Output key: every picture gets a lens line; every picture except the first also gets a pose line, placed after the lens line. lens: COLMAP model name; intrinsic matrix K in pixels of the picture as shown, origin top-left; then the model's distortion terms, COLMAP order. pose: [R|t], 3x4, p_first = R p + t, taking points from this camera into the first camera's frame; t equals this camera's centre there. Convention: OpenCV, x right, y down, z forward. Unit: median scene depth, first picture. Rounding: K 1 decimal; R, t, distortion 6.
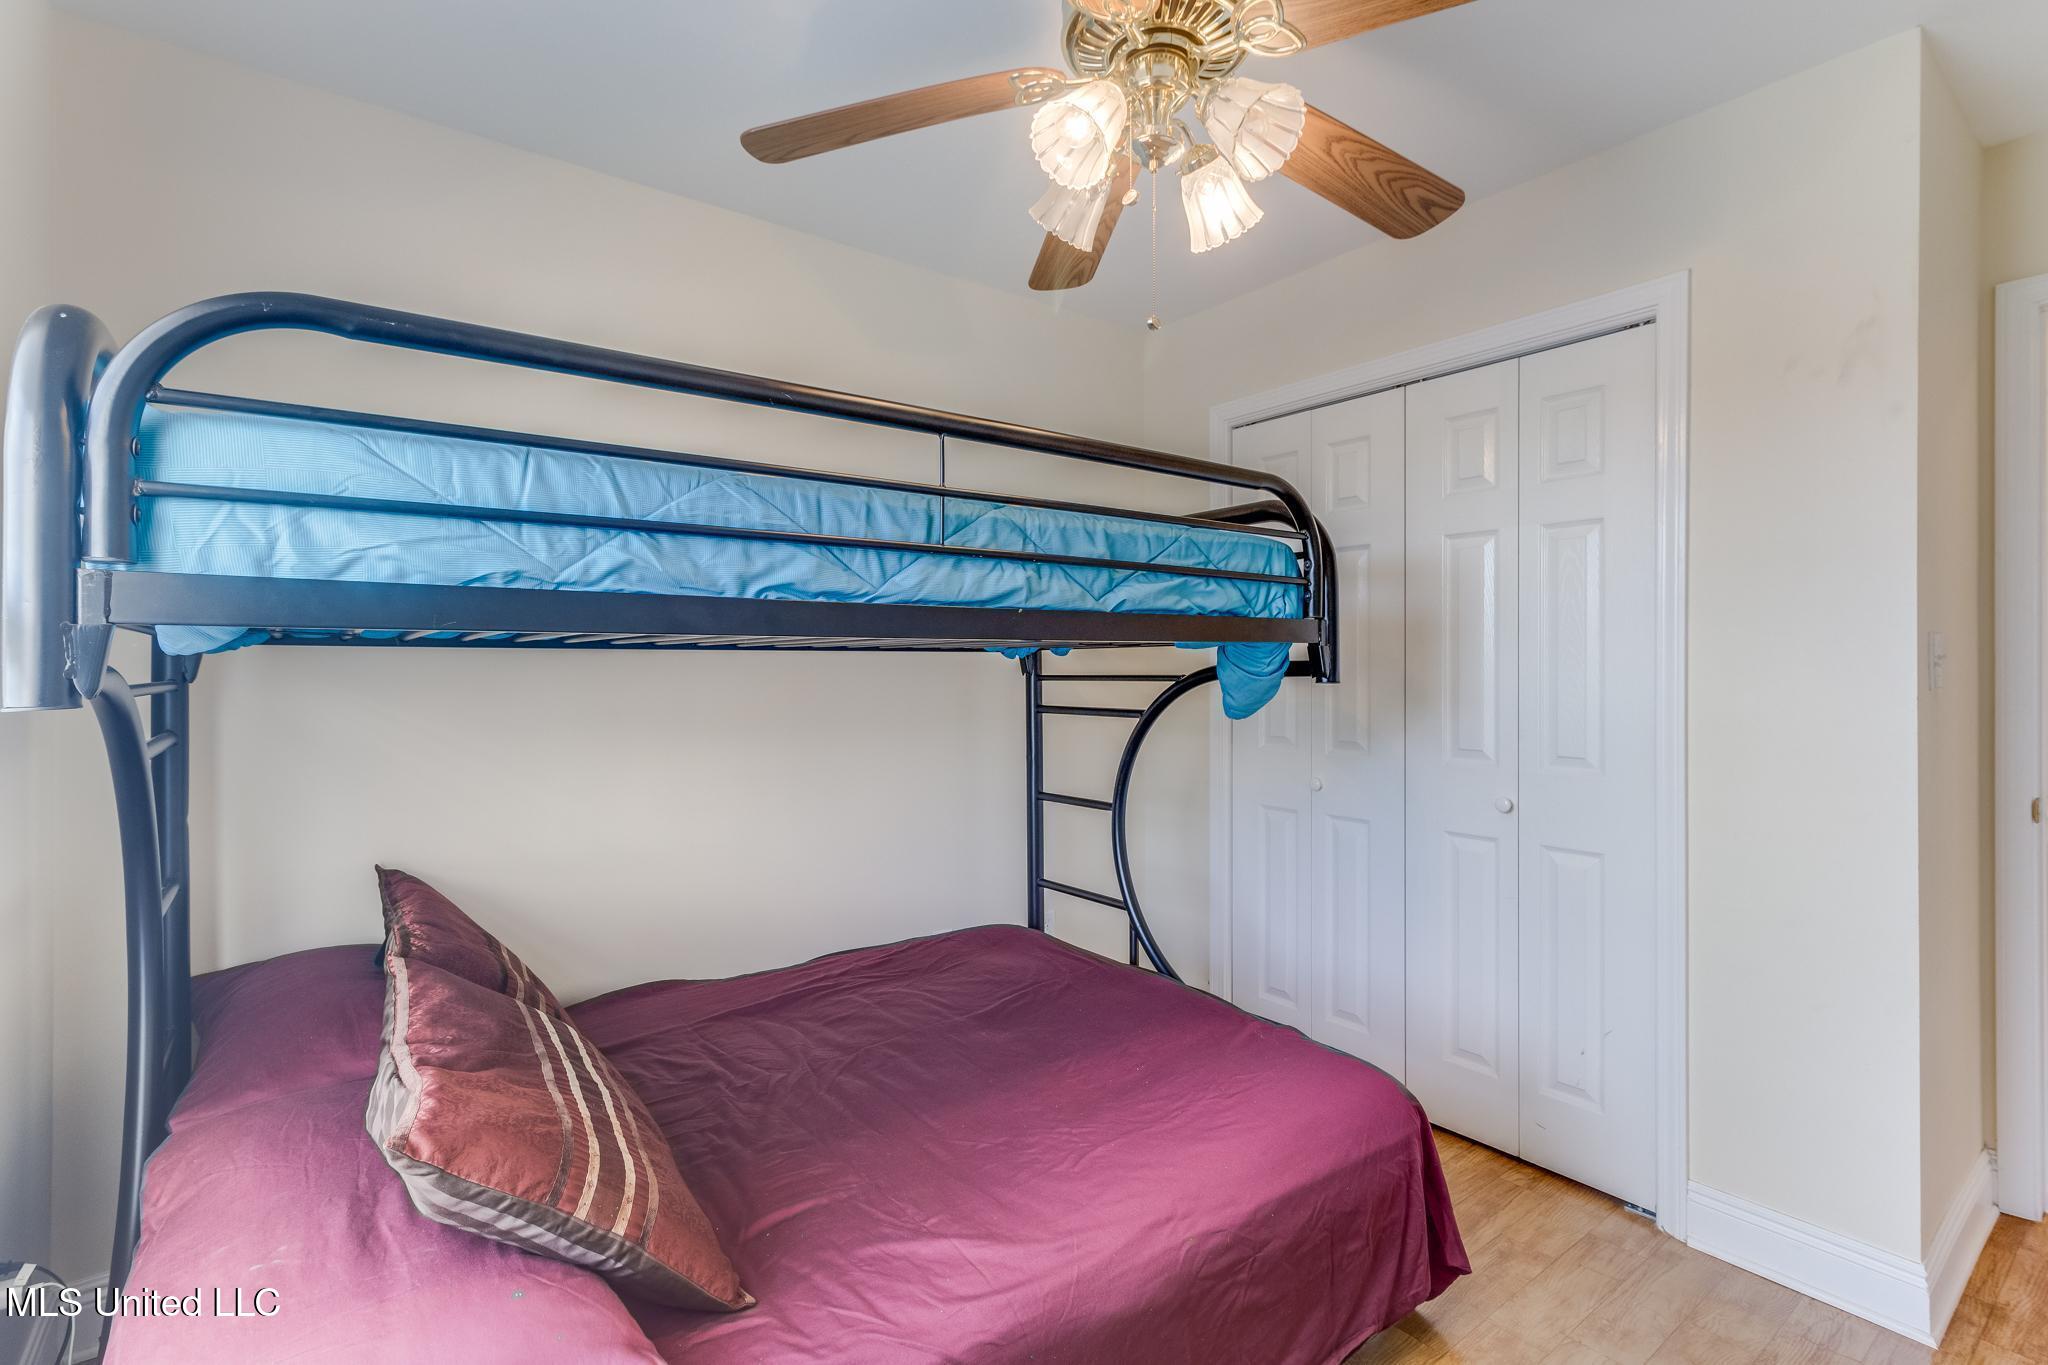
lens RADIAL K [[912.2, 0, 1018.8], [0, 912.2, 669.1], [0, 0, 1]] dist [-0.011750, 0.000616]
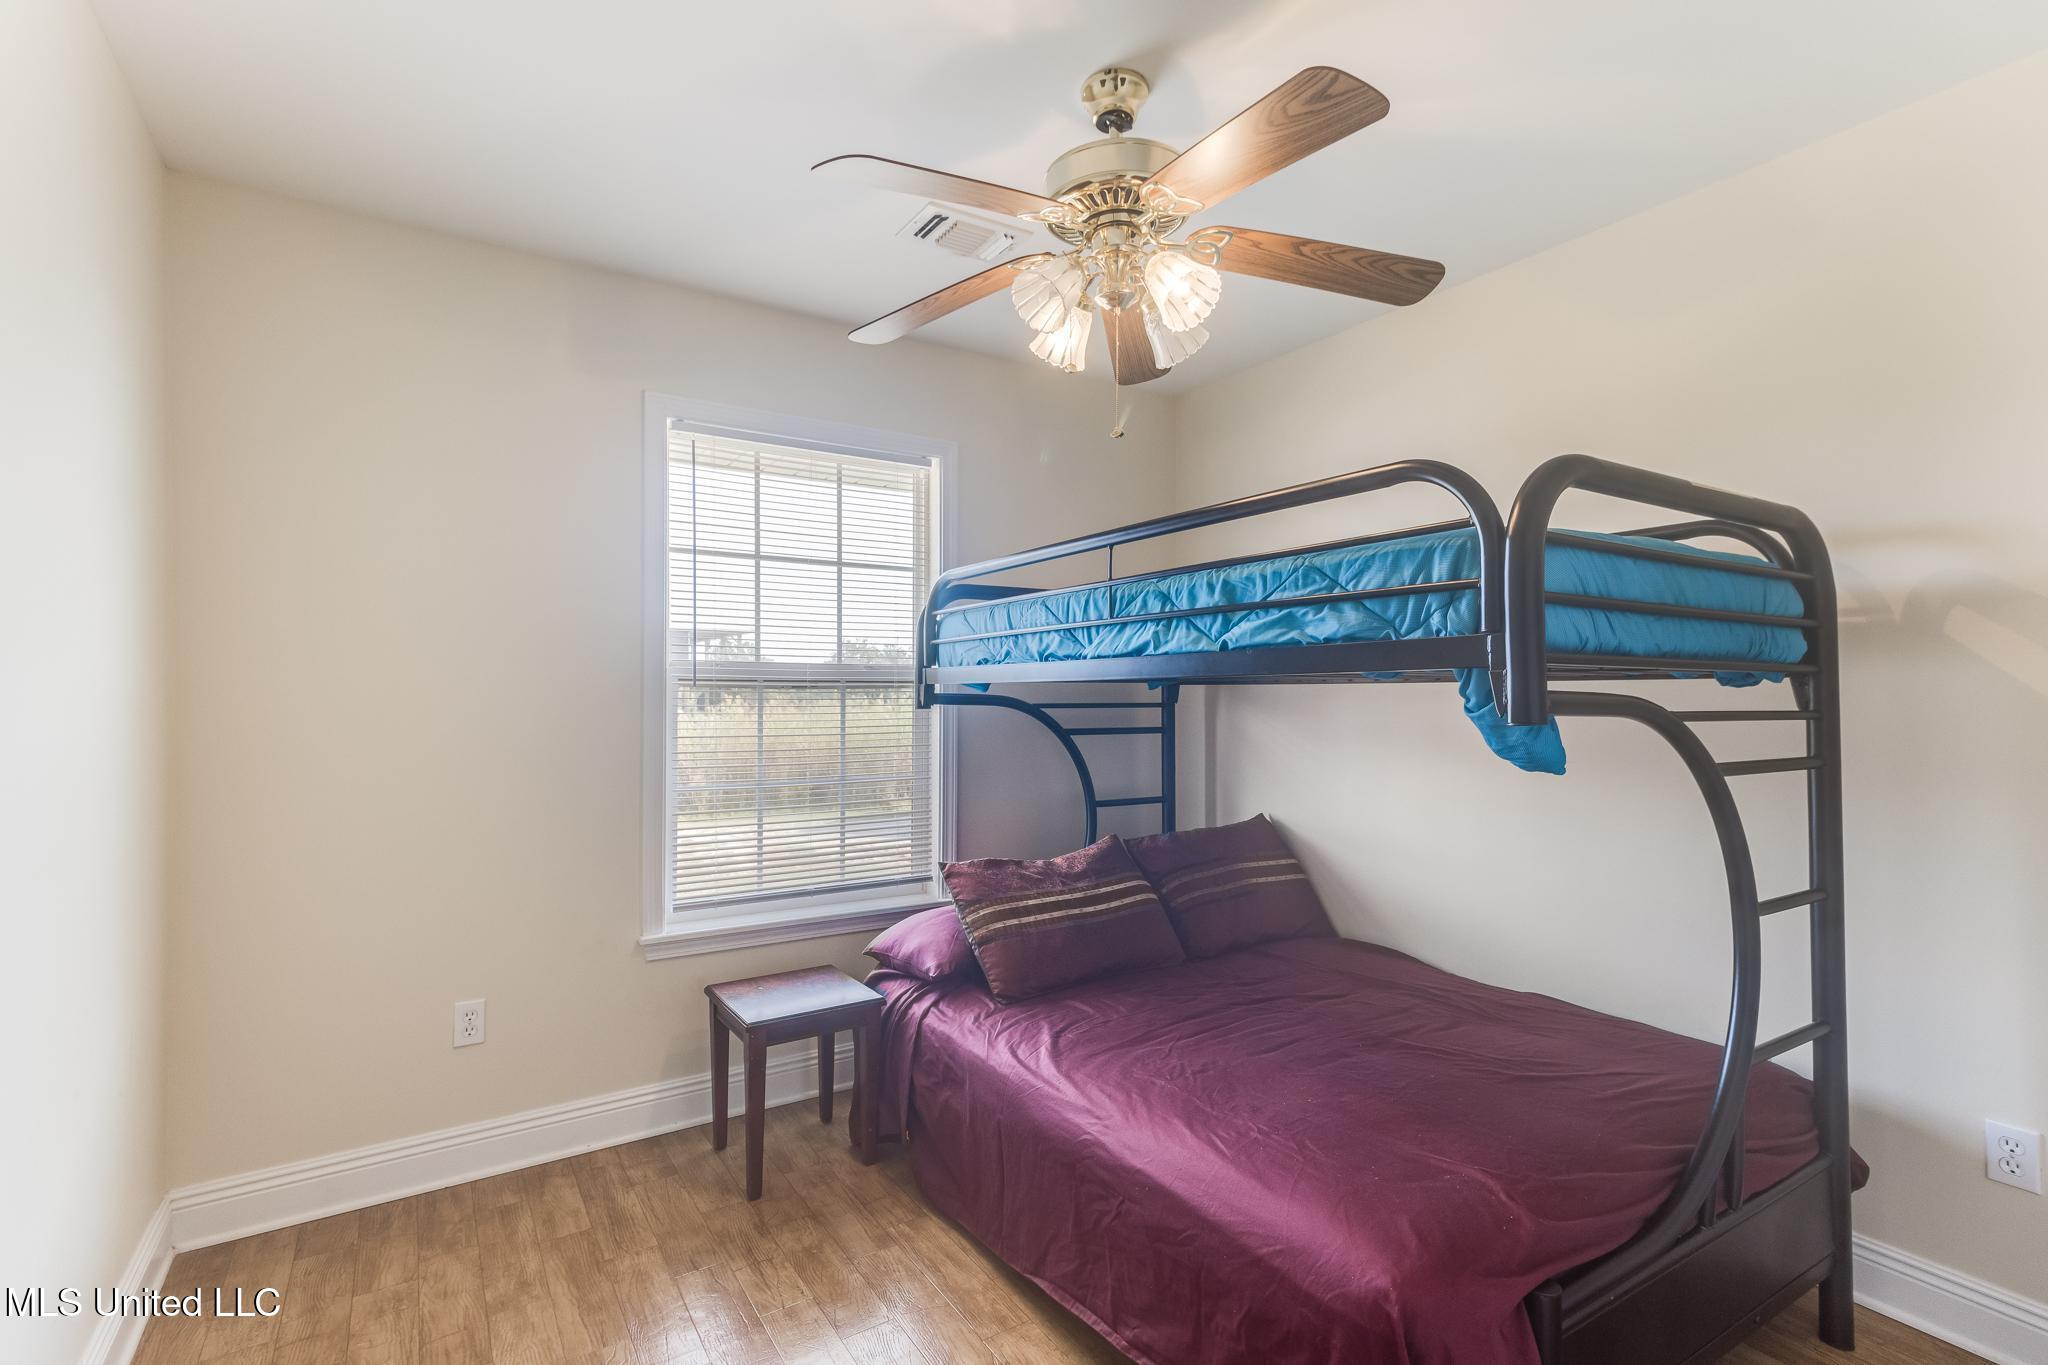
lens RADIAL K [[952.6, 0, 1019.3], [0, 952.6, 691.9], [0, 0, 1]] dist [0.006492, 0.001739]
pose [[-0.064069, 0.003601, -0.997939, 1.263541], [0.004261, 0.999985, 0.003335, -0.015967], [0.997936, -0.004038, -0.064083, 0.792092]]
